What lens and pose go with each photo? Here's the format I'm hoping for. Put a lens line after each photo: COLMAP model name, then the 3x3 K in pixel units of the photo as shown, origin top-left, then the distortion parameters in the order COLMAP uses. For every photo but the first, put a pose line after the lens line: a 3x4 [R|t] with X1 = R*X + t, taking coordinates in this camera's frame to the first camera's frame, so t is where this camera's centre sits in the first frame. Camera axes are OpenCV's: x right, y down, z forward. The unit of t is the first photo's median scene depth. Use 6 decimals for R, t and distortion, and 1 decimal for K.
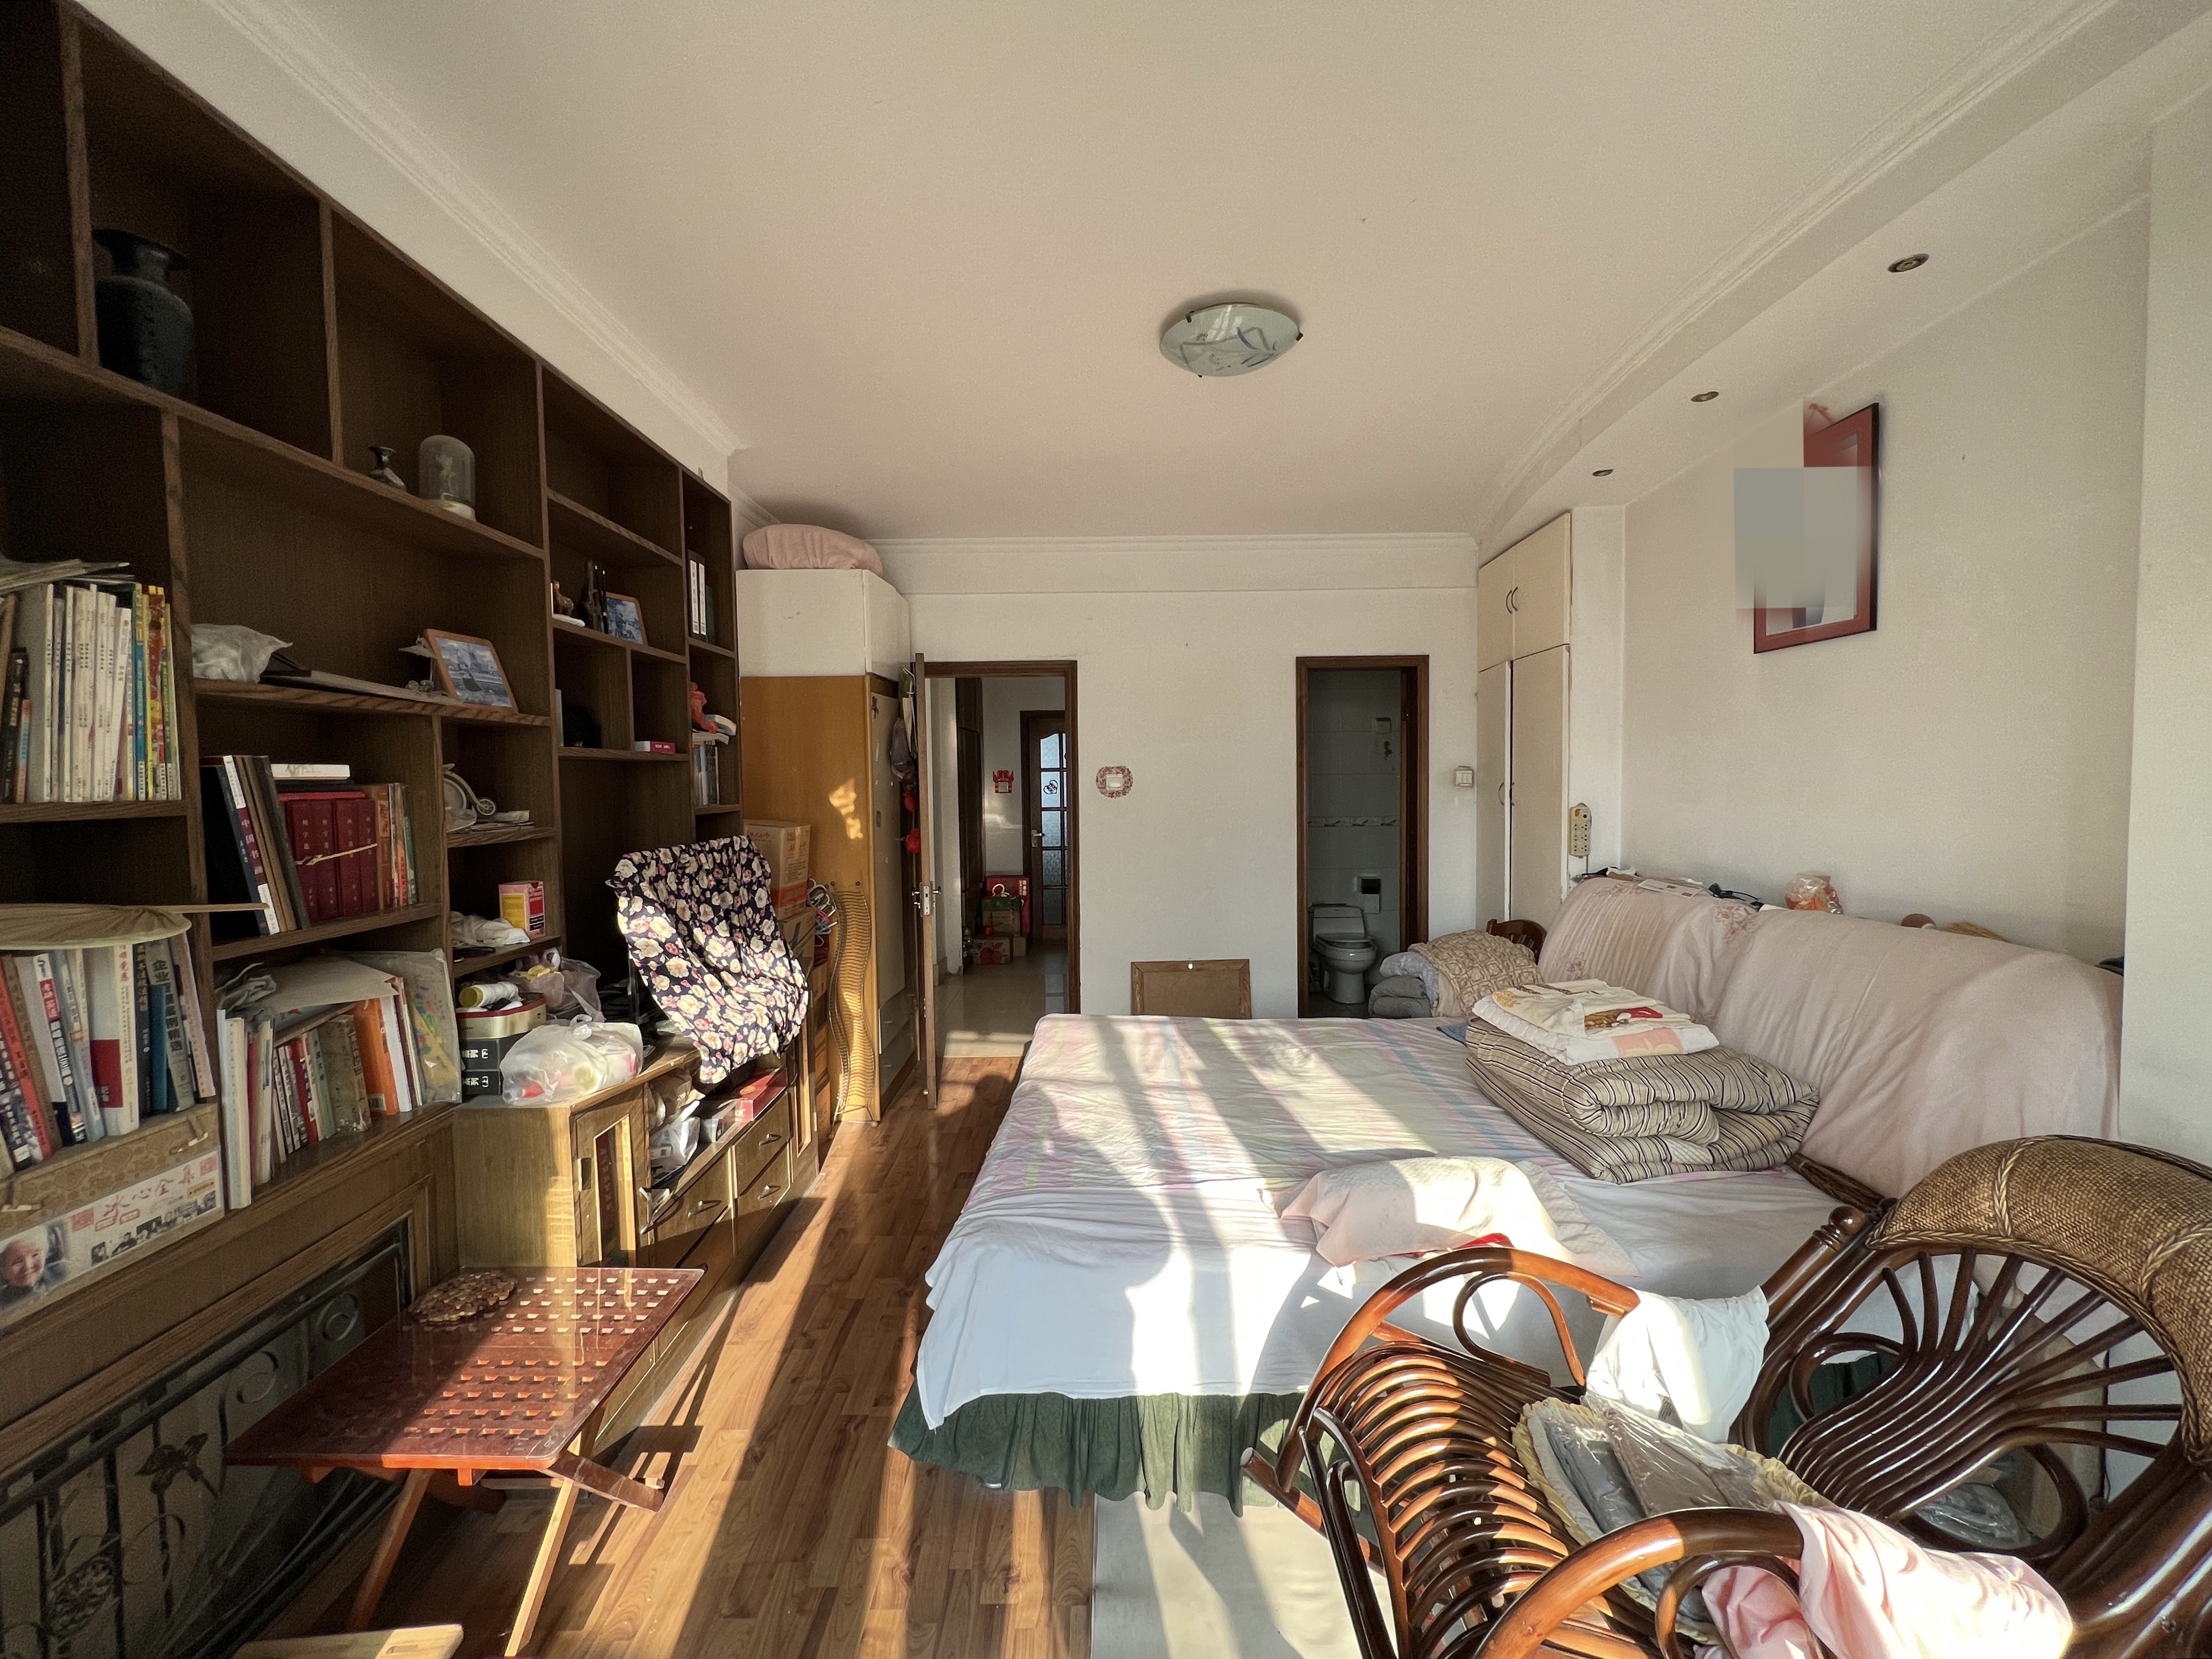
lens RADIAL K [[884.8, 0, 1100.7], [0, 884.8, 817.1], [0, 0, 1]] dist [-0.003164, 0.000372]
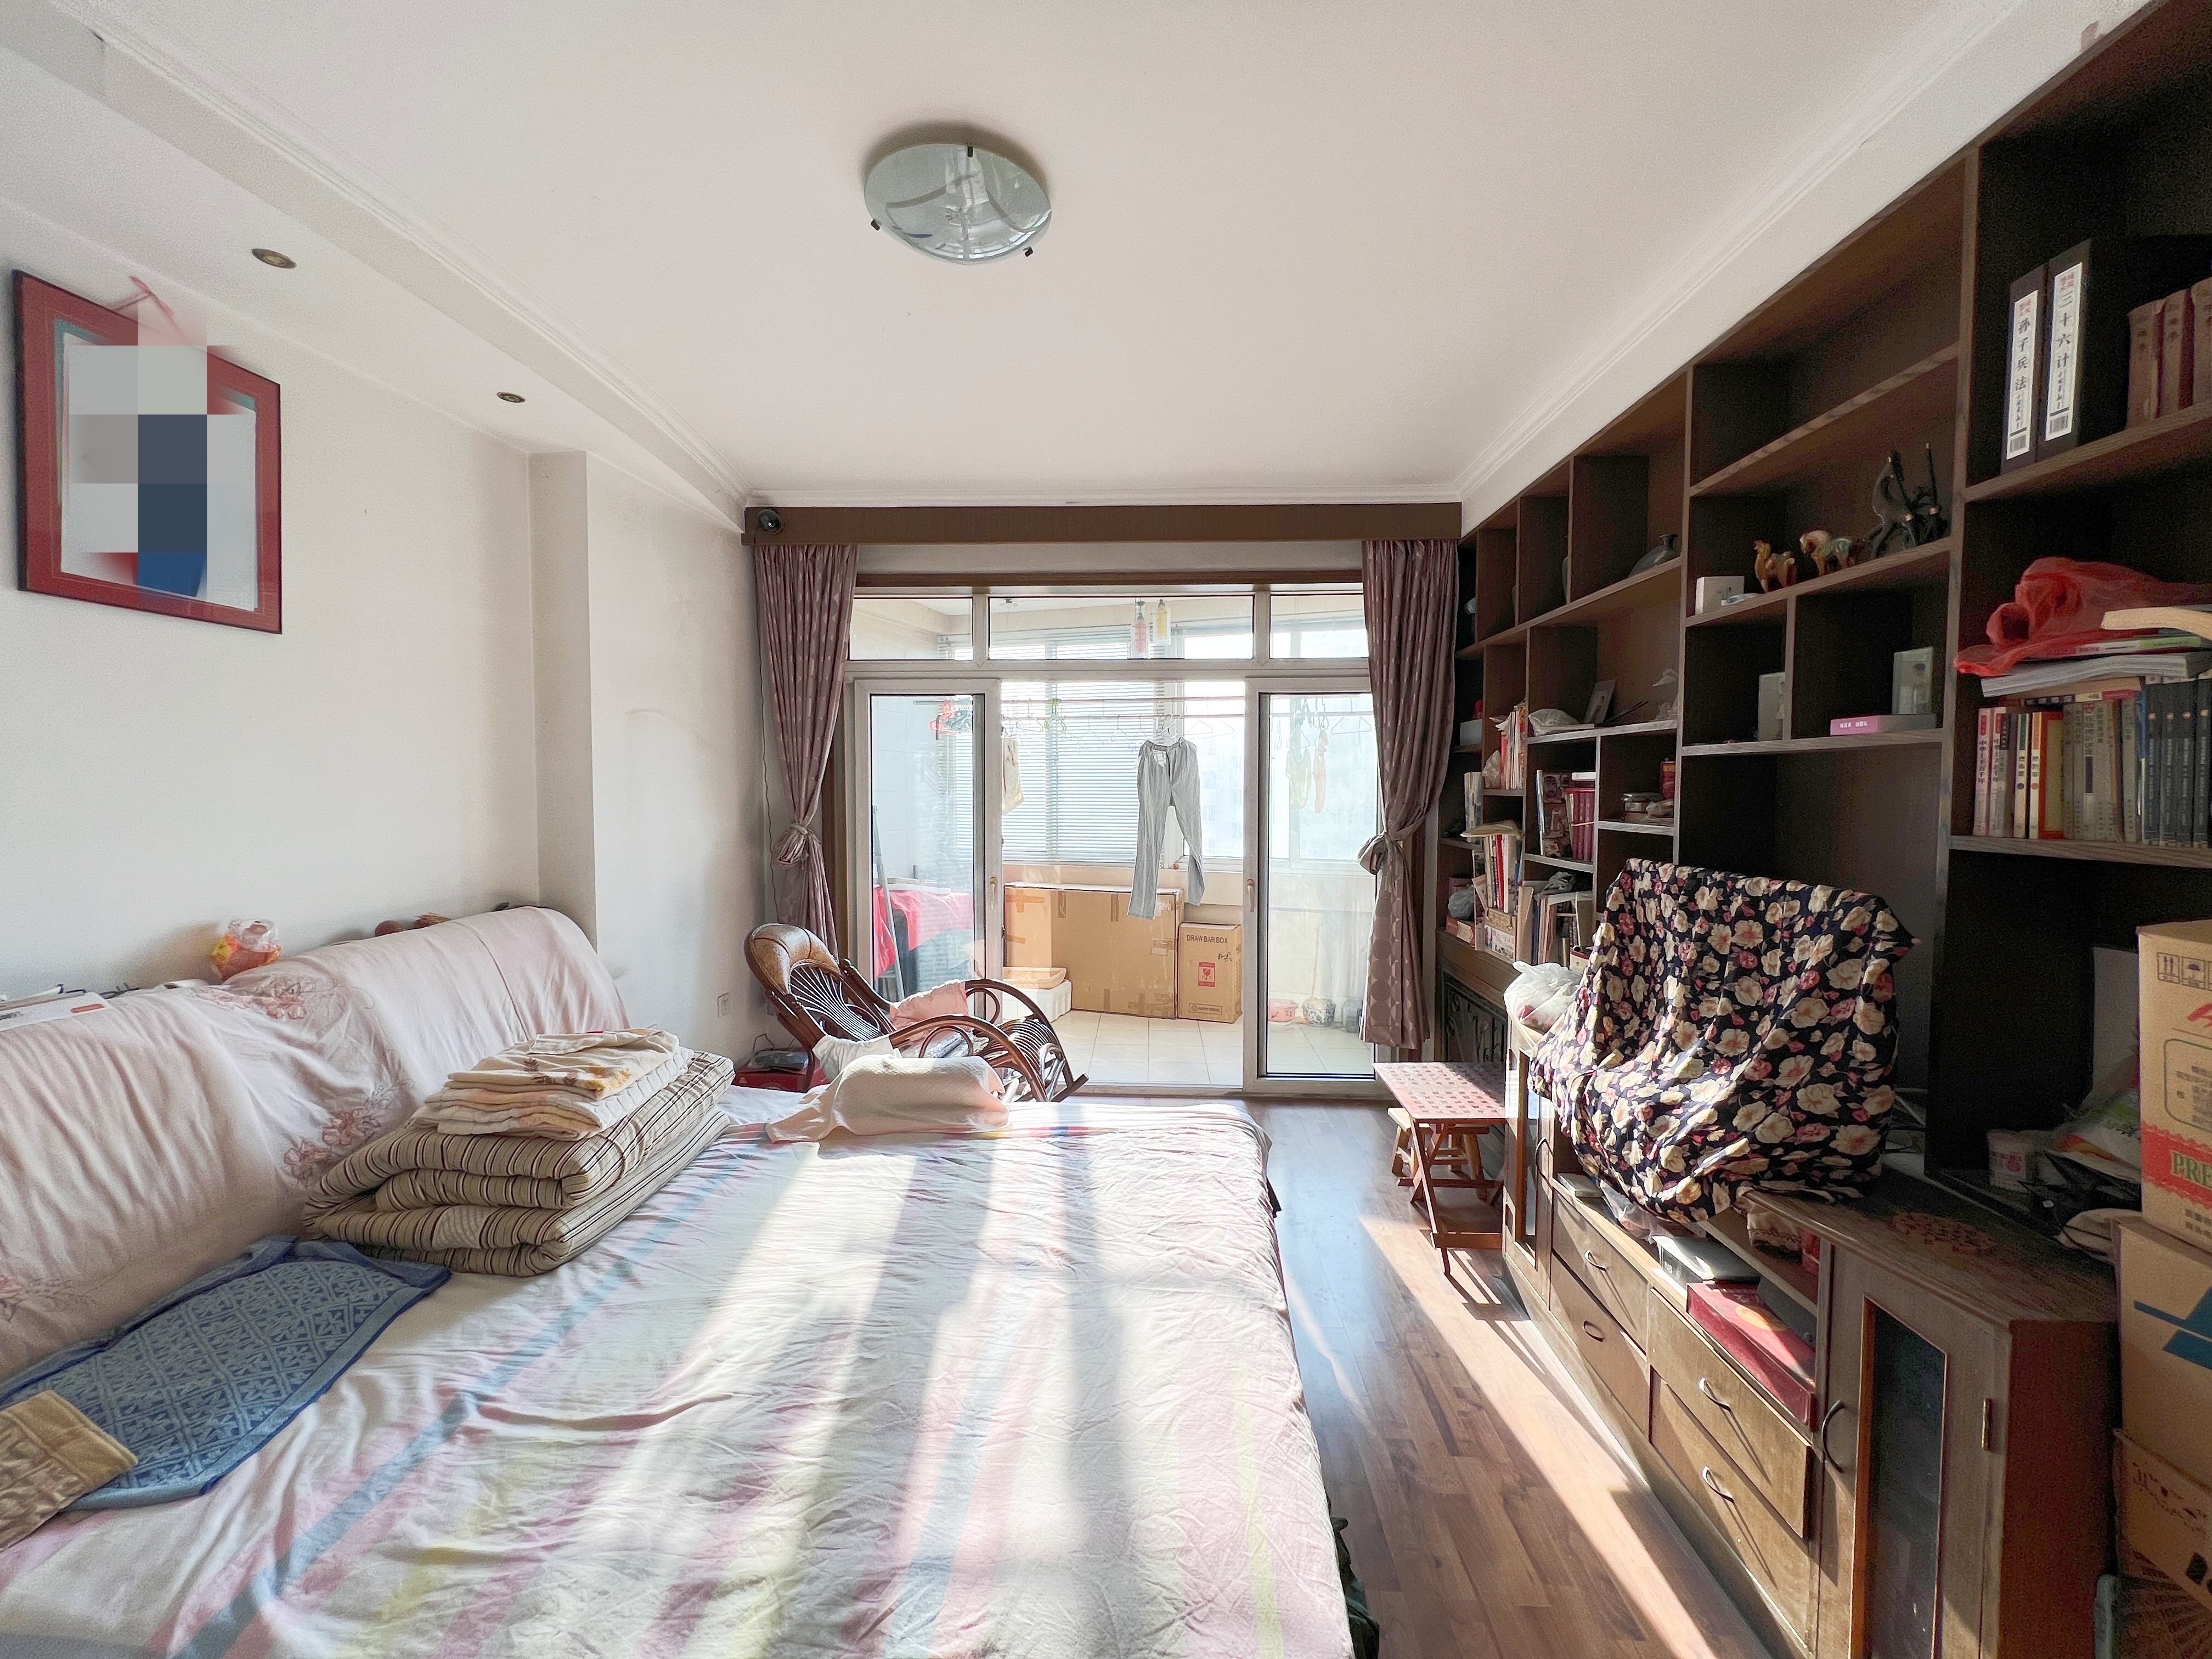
lens RADIAL K [[884.7, 0, 1107.5], [0, 884.7, 824.8], [0, 0, 1]] dist [-0.003164, 0.000372]
pose [[-0.998966, 0.011432, 0.044009, -0.007030], [0.015266, 0.996021, 0.087804, -0.073592], [-0.042830, 0.088385, -0.995165, 1.656163]]
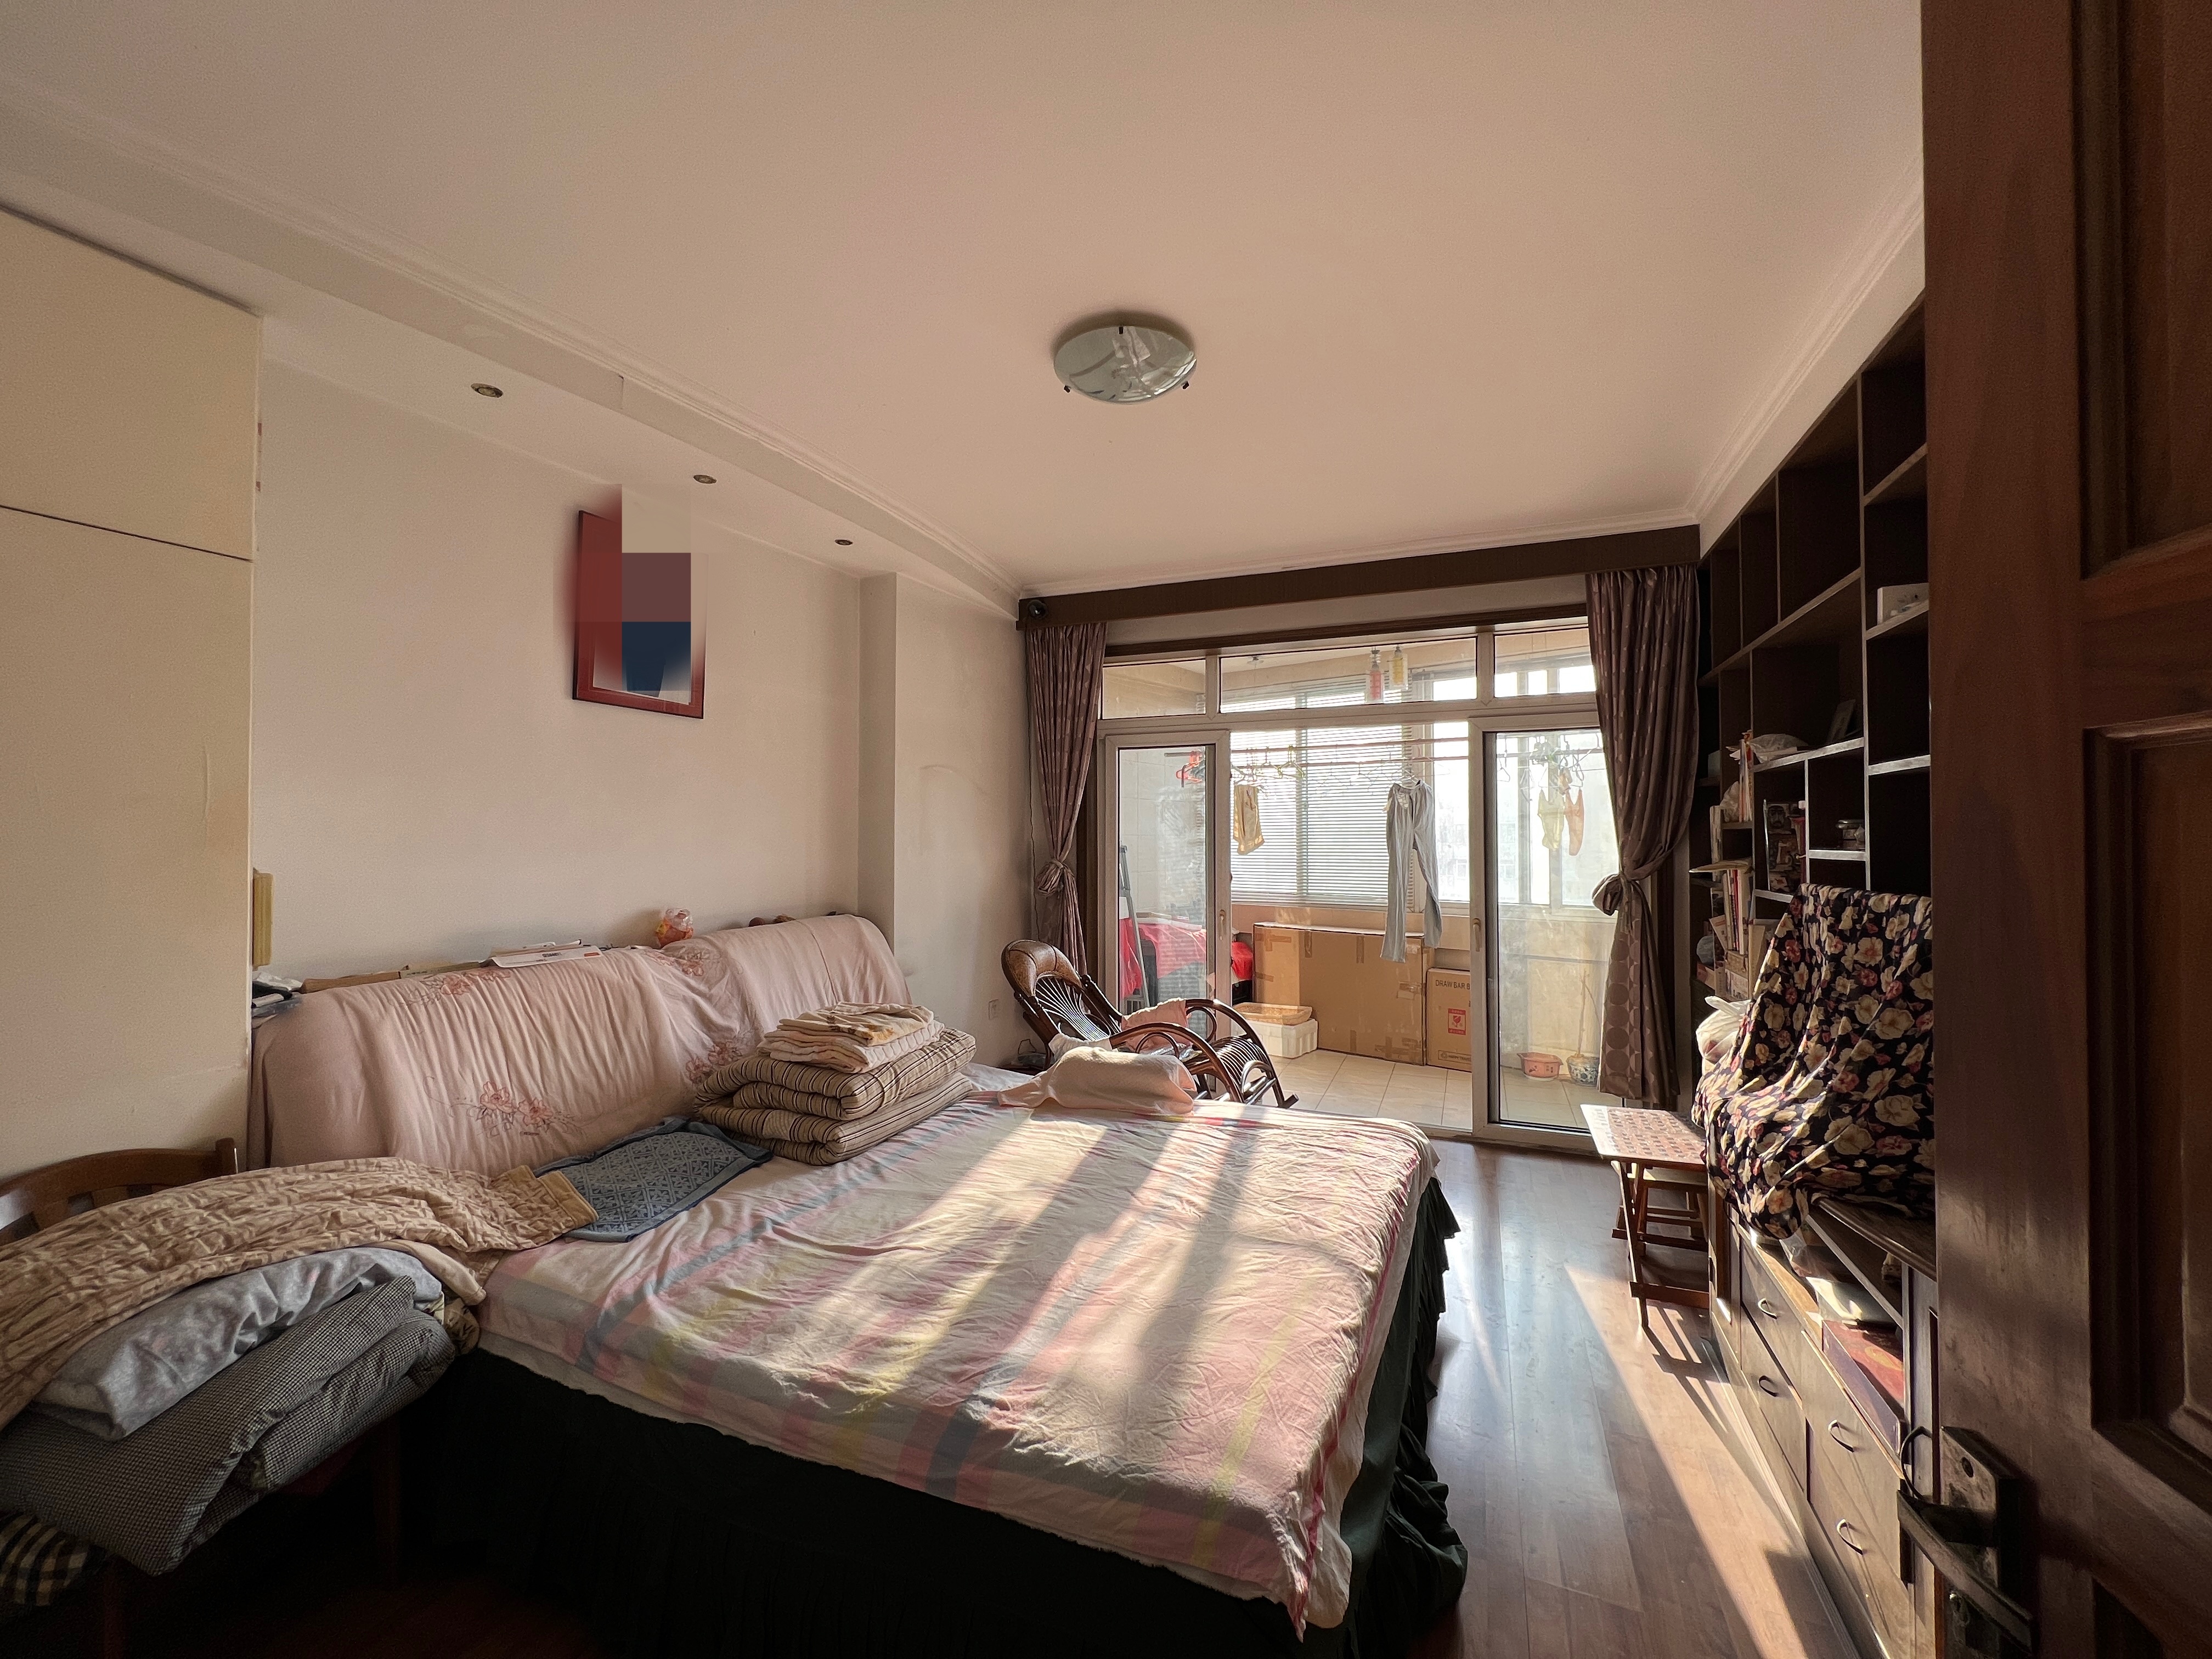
lens RADIAL K [[884.7, 0, 1103.5], [0, 884.7, 825.2], [0, 0, 1]] dist [-0.003164, 0.000372]
pose [[-0.924147, 0.021483, 0.381432, -0.177329], [0.030519, 0.999378, 0.017656, -0.048077], [-0.380815, 0.027958, -0.924228, 1.777779]]
